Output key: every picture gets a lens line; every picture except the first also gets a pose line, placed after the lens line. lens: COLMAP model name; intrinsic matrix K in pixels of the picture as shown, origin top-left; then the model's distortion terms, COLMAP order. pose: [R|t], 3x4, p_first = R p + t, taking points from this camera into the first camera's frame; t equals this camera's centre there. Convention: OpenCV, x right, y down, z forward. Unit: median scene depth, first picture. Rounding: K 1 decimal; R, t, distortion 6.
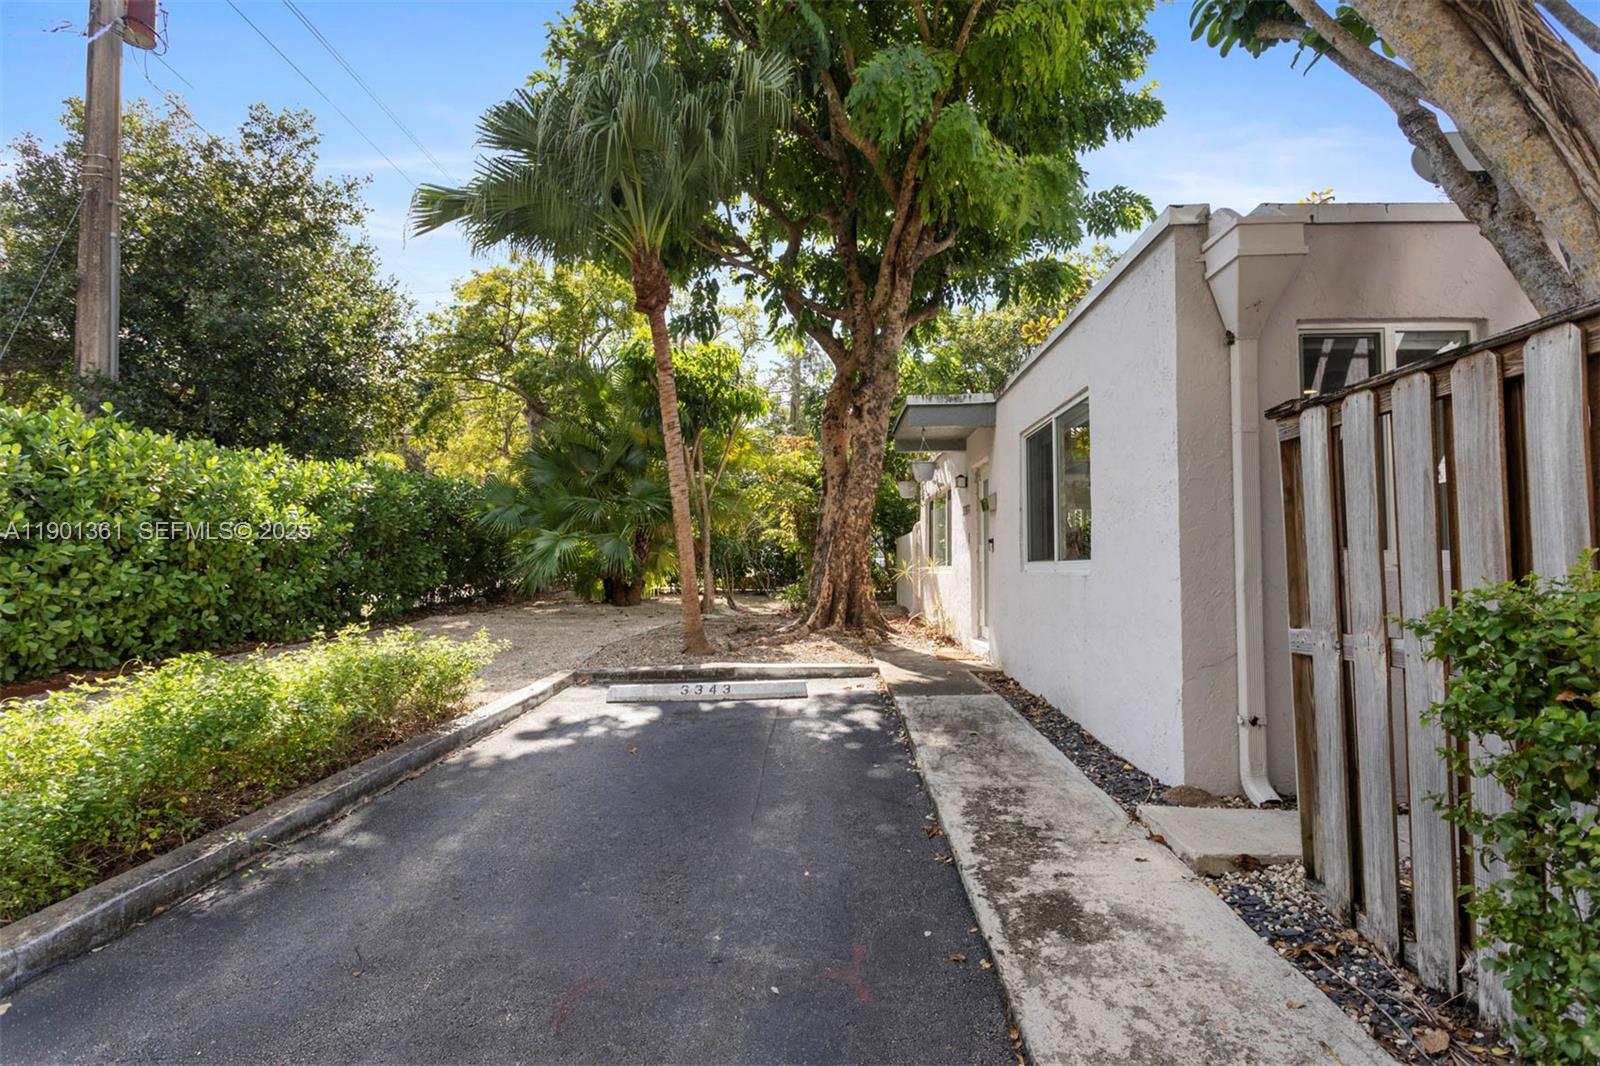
lens RADIAL K [[789.8, 0, 796.5], [0, 789.8, 530.6], [0, 0, 1]] dist [-0.015031, 0.007176]
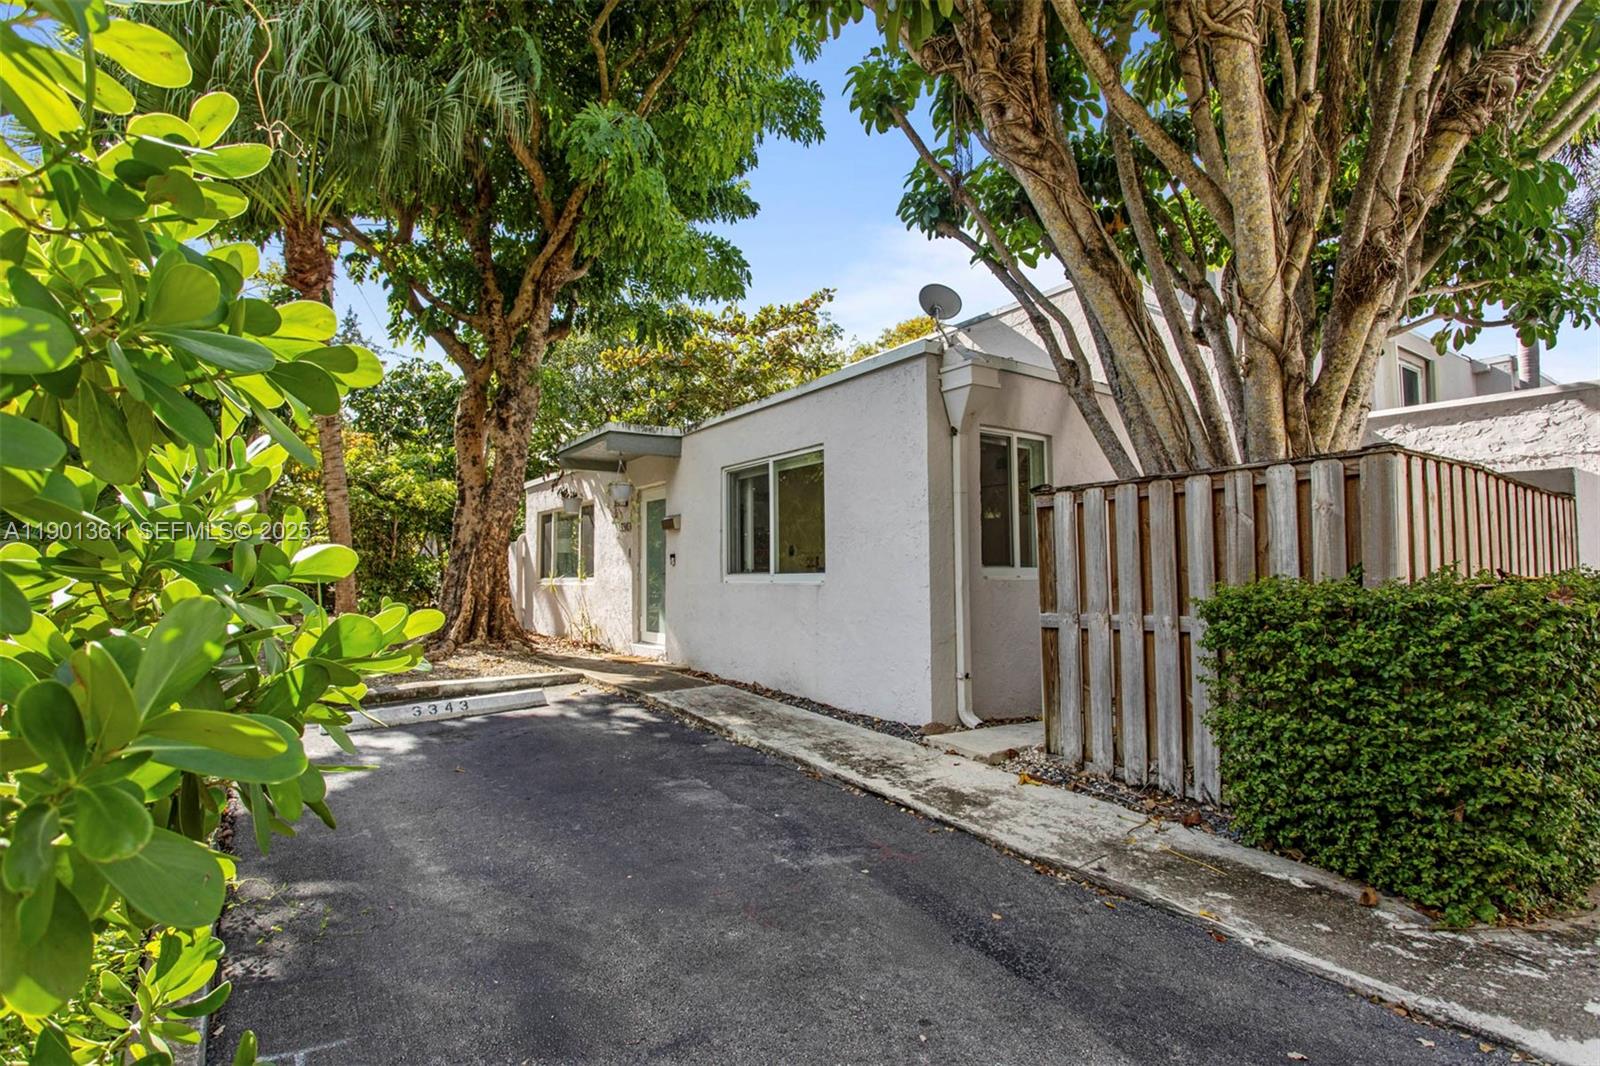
lens RADIAL K [[789.8, 0, 805.1], [0, 789.8, 530.5], [0, 0, 1]] dist [-0.015031, 0.007176]
pose [[0.789404, 0.030513, 0.613115, -0.401575], [-0.022603, 0.999531, -0.020641, -0.006407], [-0.613458, 0.002435, 0.789724, -0.034361]]
